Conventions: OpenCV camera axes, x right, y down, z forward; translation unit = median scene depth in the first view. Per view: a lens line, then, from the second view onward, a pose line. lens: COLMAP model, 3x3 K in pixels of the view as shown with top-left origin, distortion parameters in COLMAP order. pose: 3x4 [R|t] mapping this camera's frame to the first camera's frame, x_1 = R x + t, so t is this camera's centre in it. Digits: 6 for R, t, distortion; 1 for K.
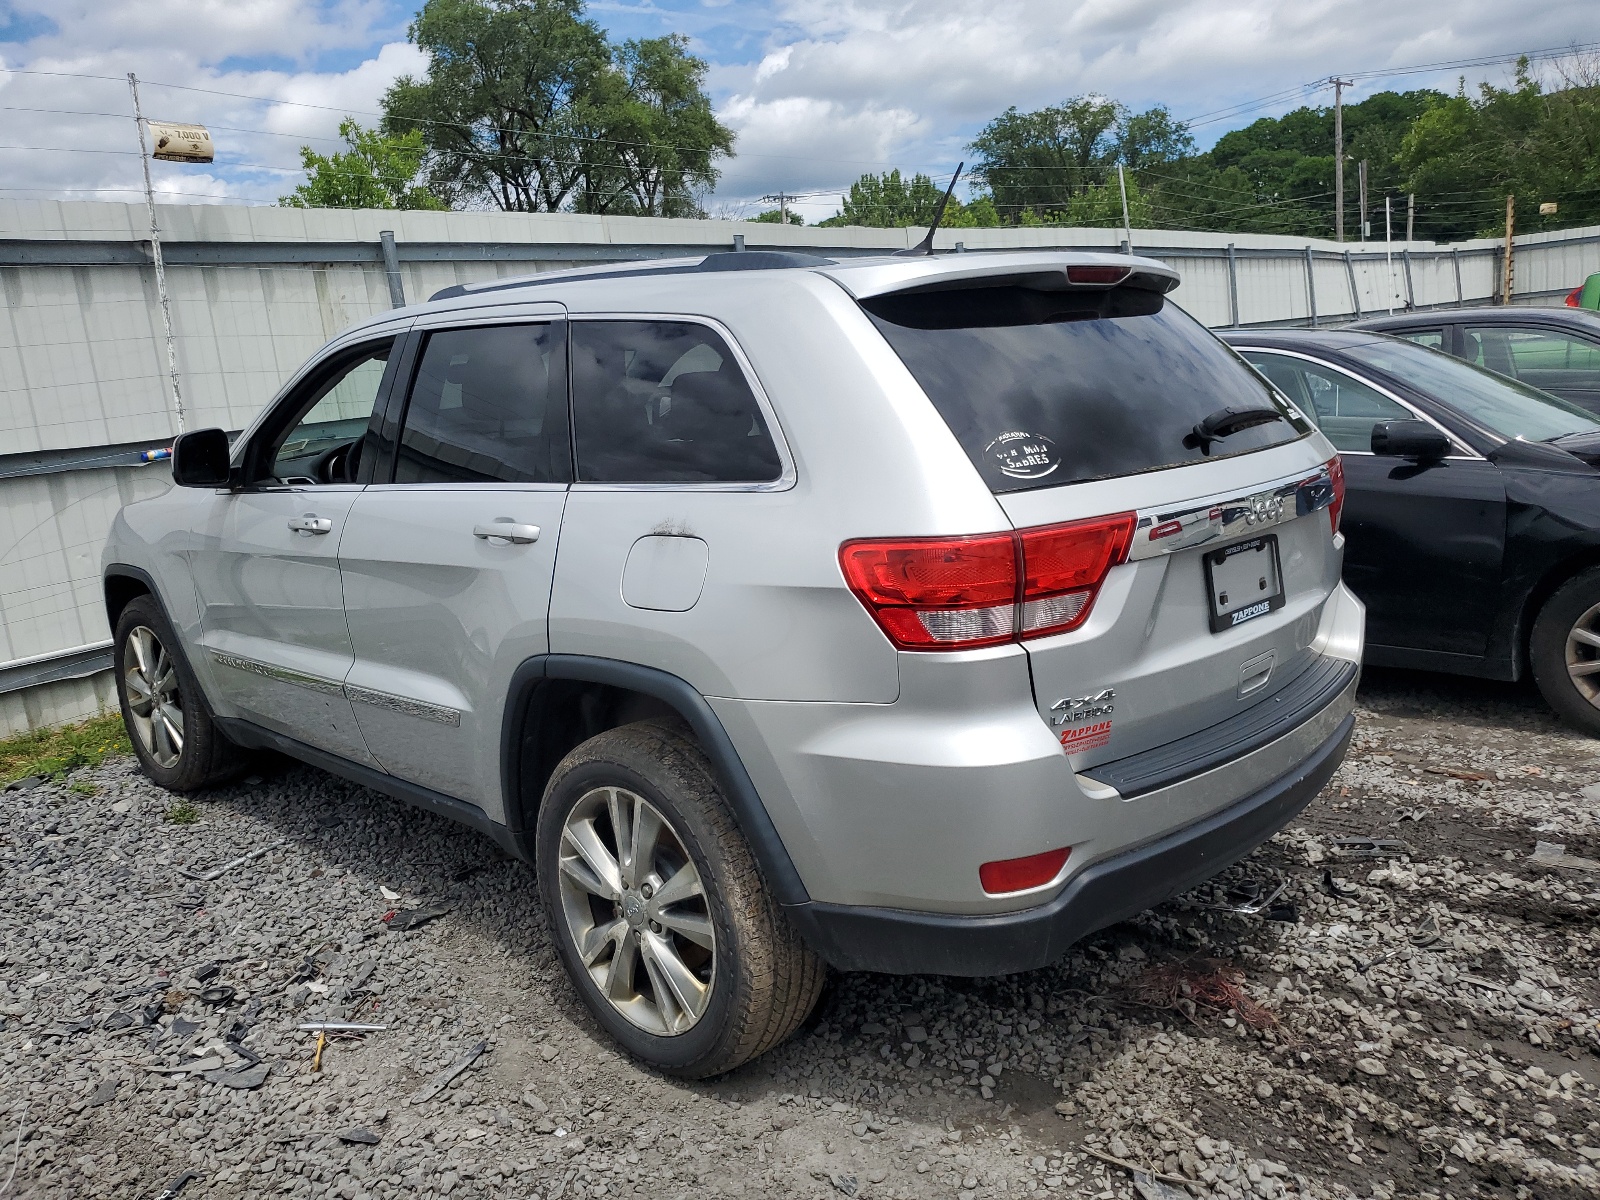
lens RADIAL K [[1266.2, 0, 800.0], [0, 1266.2, 600.0], [0, 0, 1]] dist [-0.000344, 0.000301]
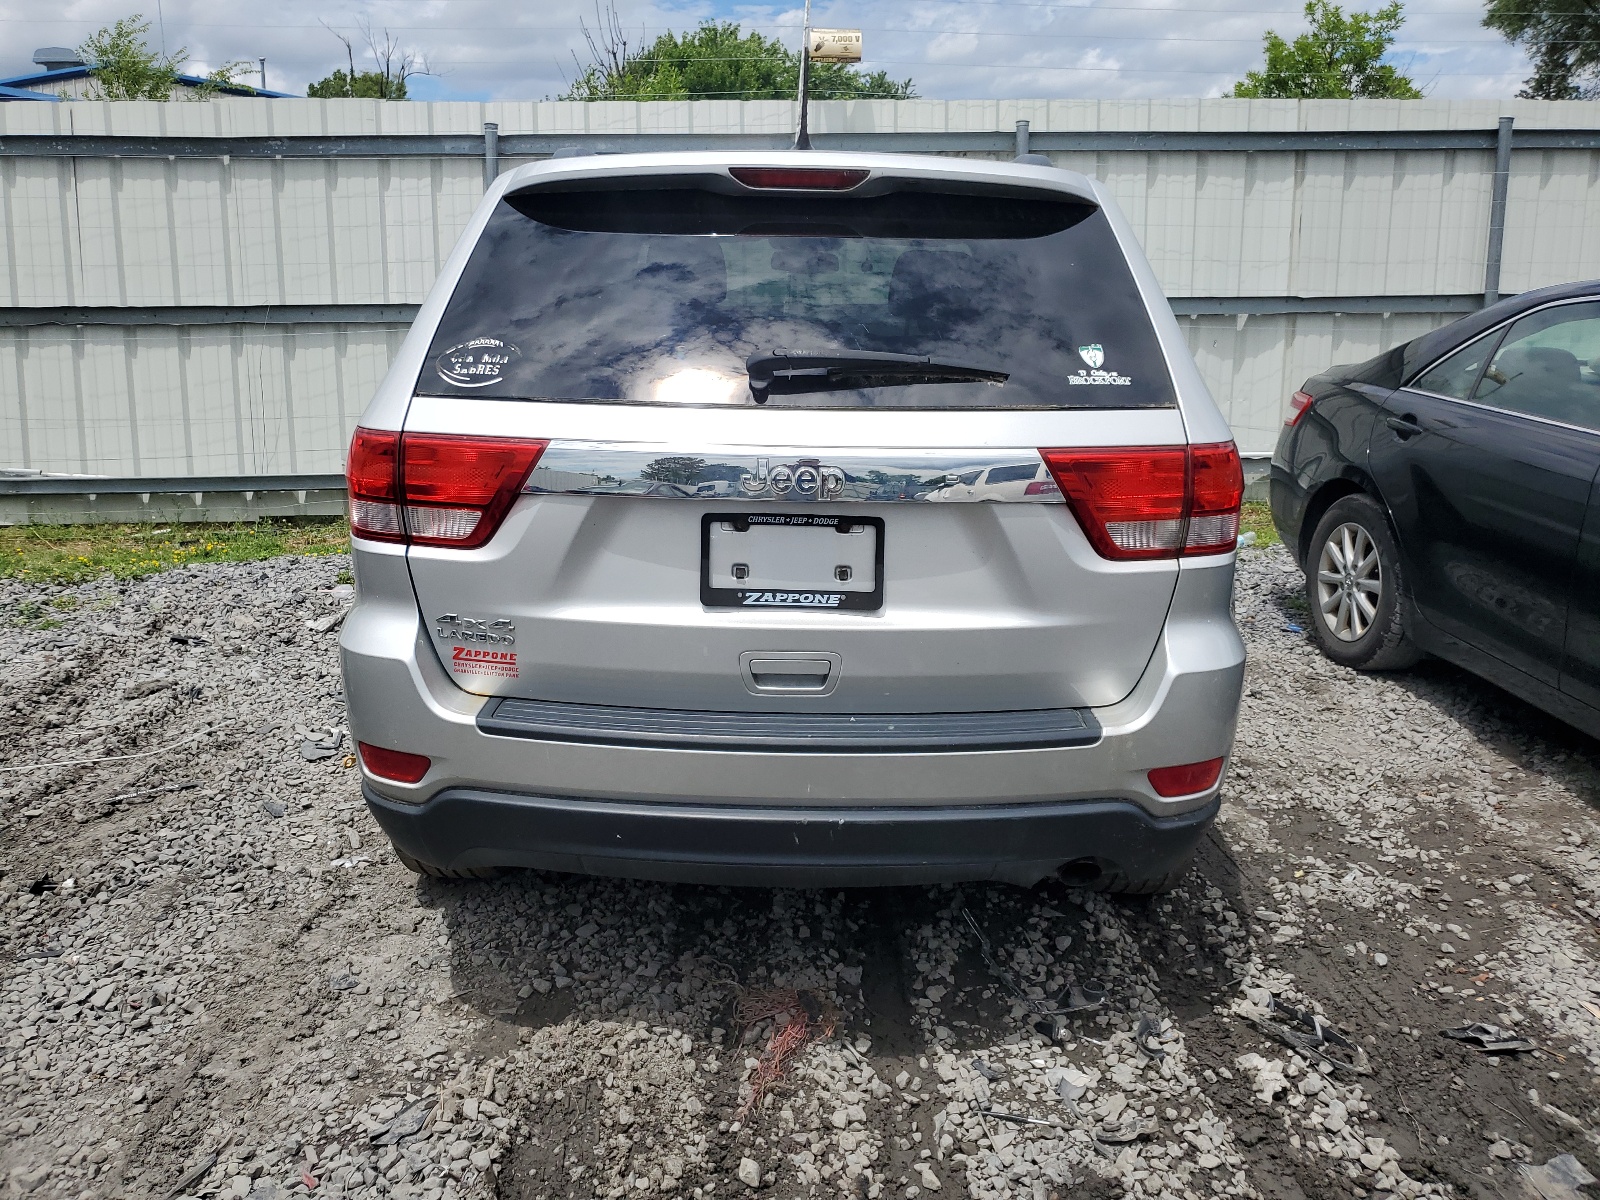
lens RADIAL K [[1266.2, 0, 800.0], [0, 1266.2, 600.0], [0, 0, 1]] dist [-0.000344, 0.000301]
pose [[0.680822, 0.246107, -0.689865, 0.914898], [-0.189894, 0.968964, 0.158269, -0.119570], [0.707405, 0.023248, 0.706426, 0.421693]]
